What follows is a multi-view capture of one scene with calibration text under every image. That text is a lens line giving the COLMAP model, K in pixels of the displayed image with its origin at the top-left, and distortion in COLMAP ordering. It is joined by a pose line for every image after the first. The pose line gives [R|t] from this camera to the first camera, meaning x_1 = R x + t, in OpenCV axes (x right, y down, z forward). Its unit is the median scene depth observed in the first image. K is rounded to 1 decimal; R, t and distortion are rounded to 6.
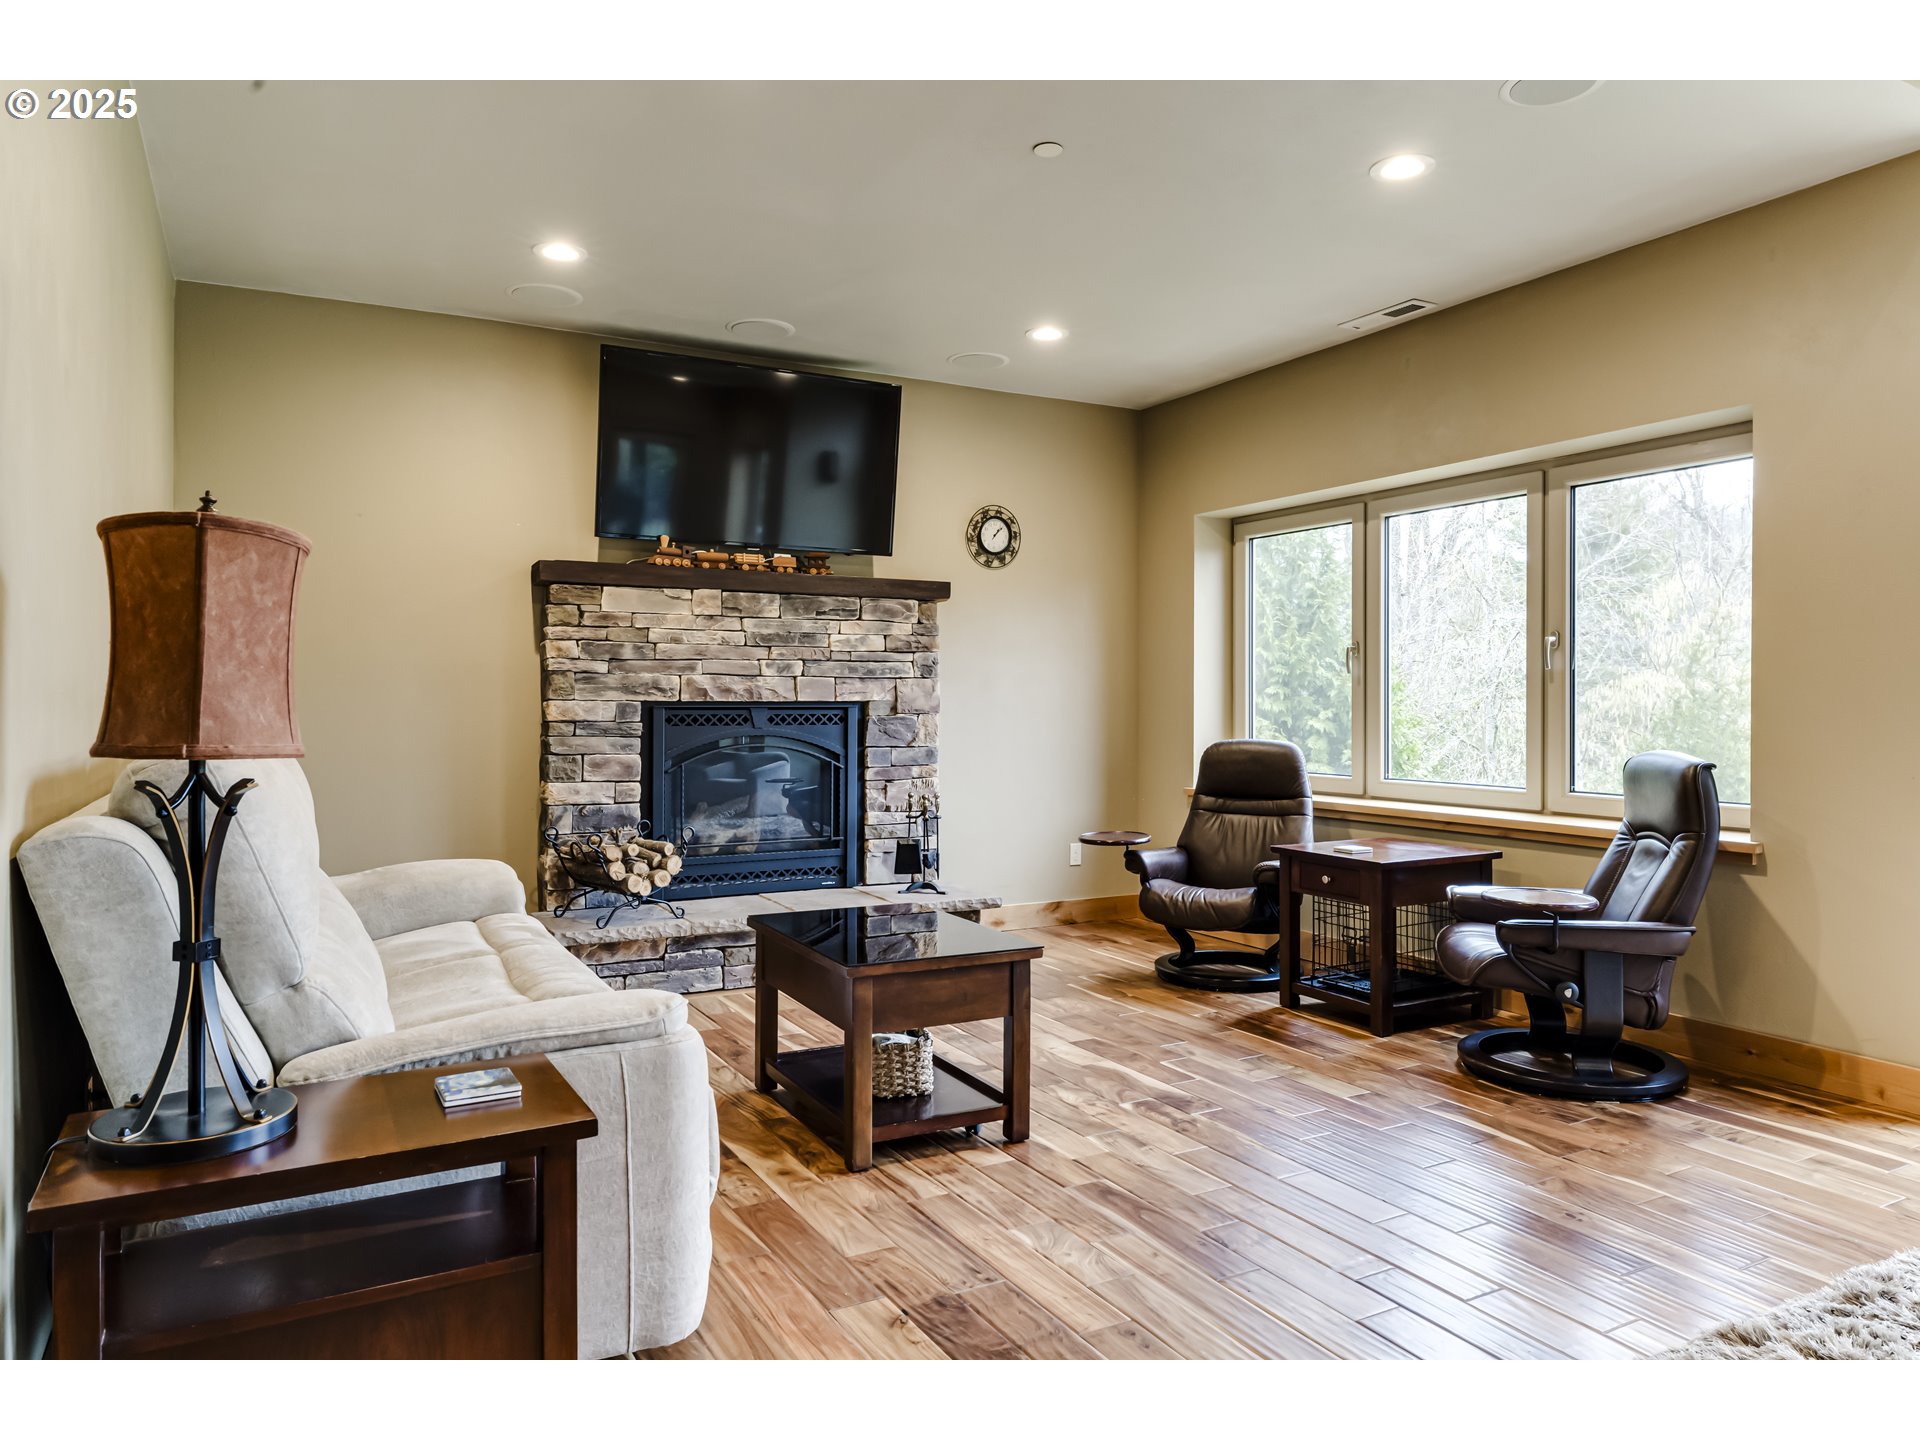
lens RADIAL K [[1233.4, 0, 971.0], [0, 1233.4, 709.8], [0, 0, 1]] dist [-0.011167, 0.000519]
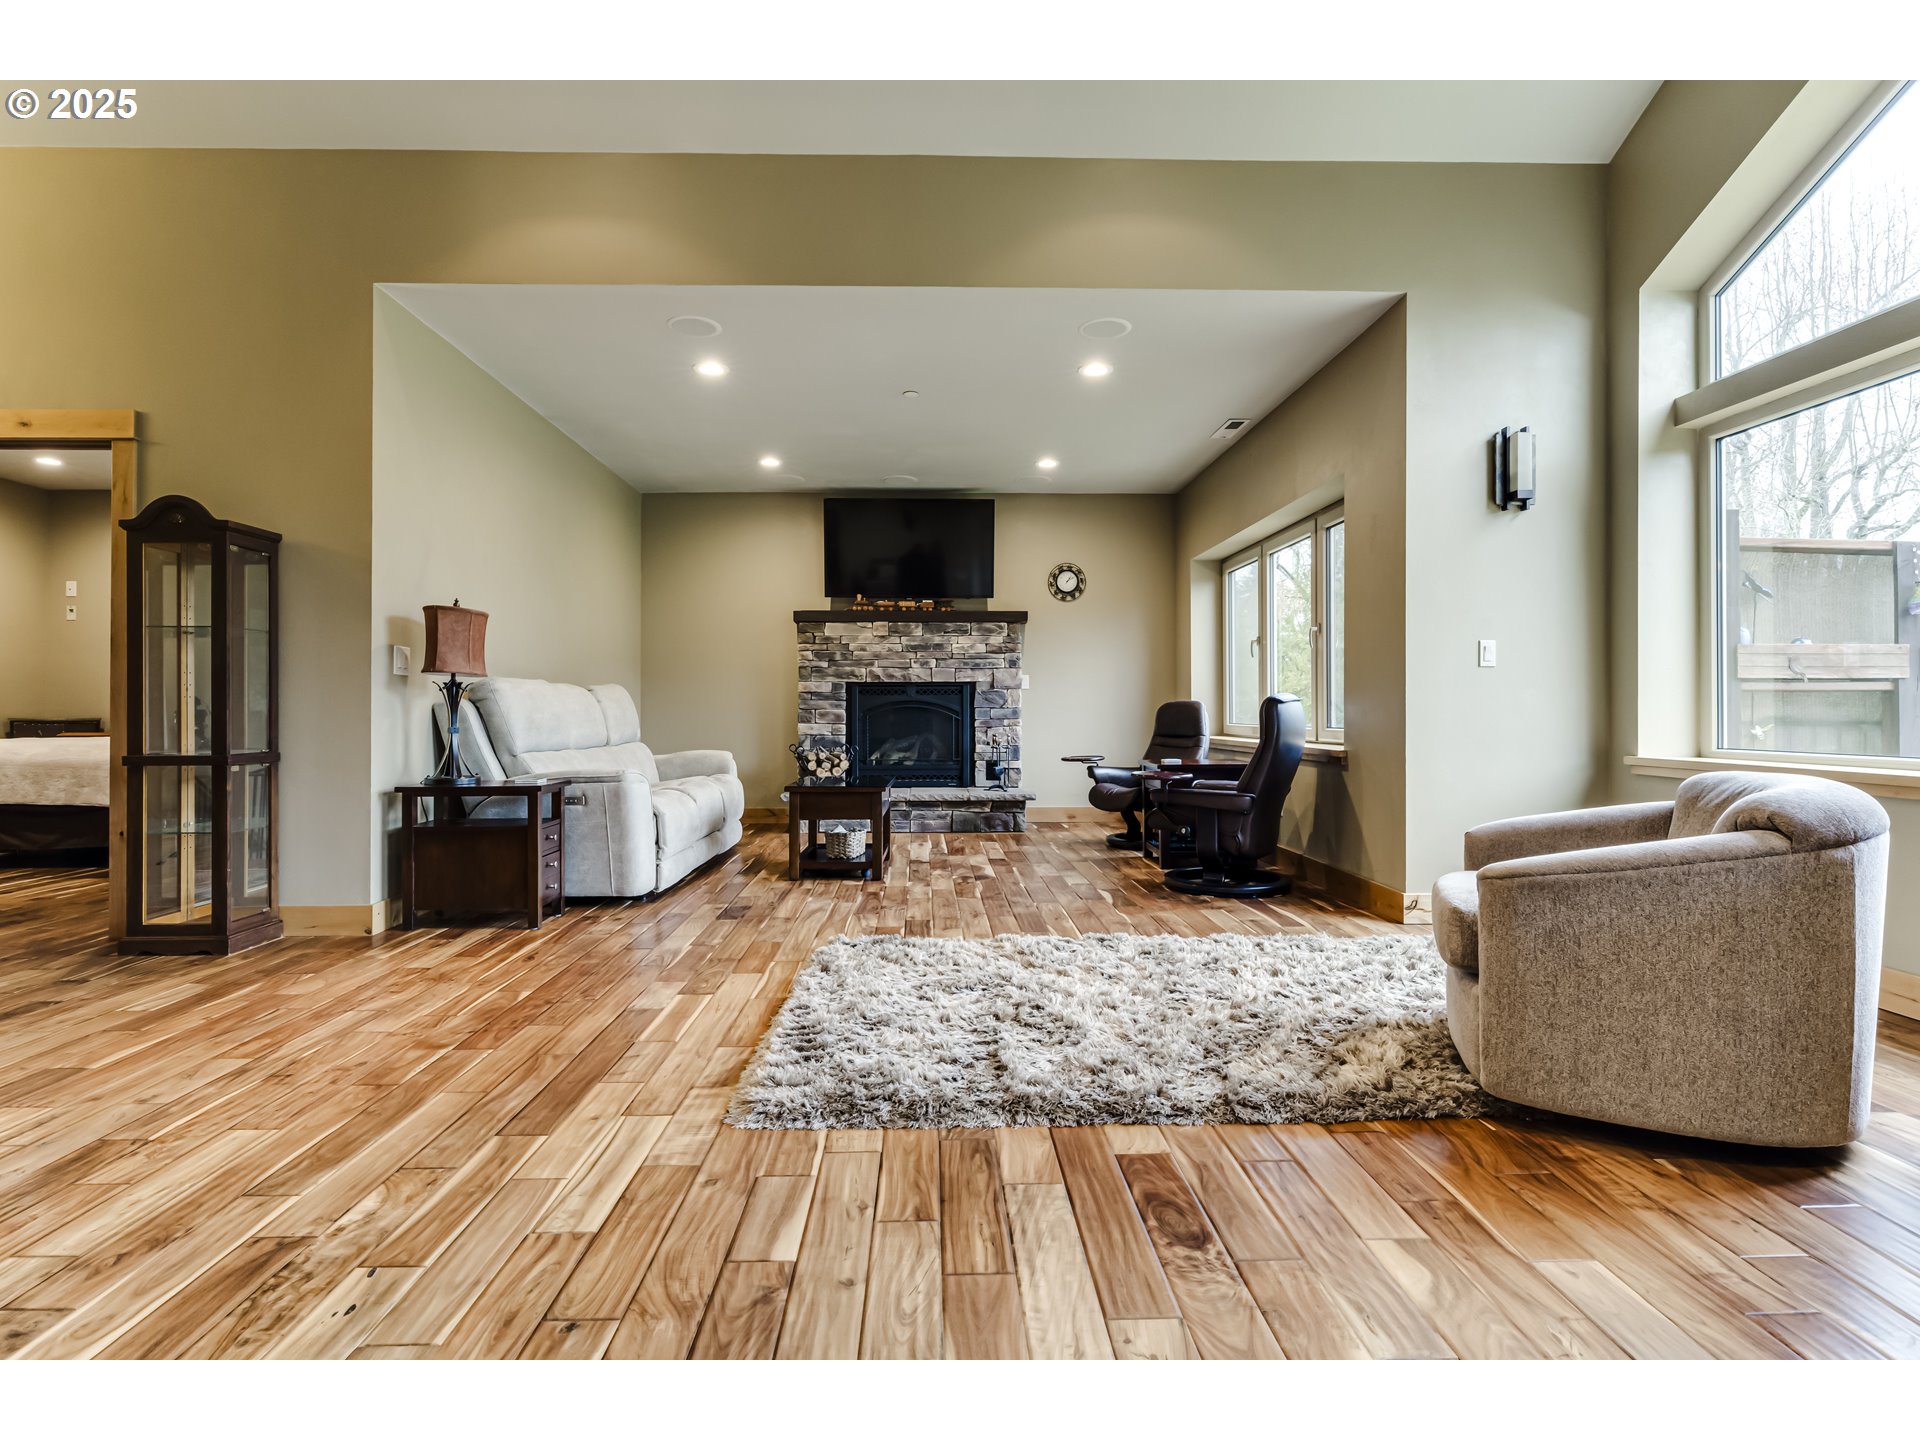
lens RADIAL K [[945.9, 0, 965.2], [0, 945.9, 710.1], [0, 0, 1]] dist [0.004899, 0.000824]
pose [[0.889359, -0.002793, -0.457200, 0.565245], [-0.000056, 0.999981, -0.006217, 0.045499], [0.457209, 0.005555, 0.889342, -0.219211]]
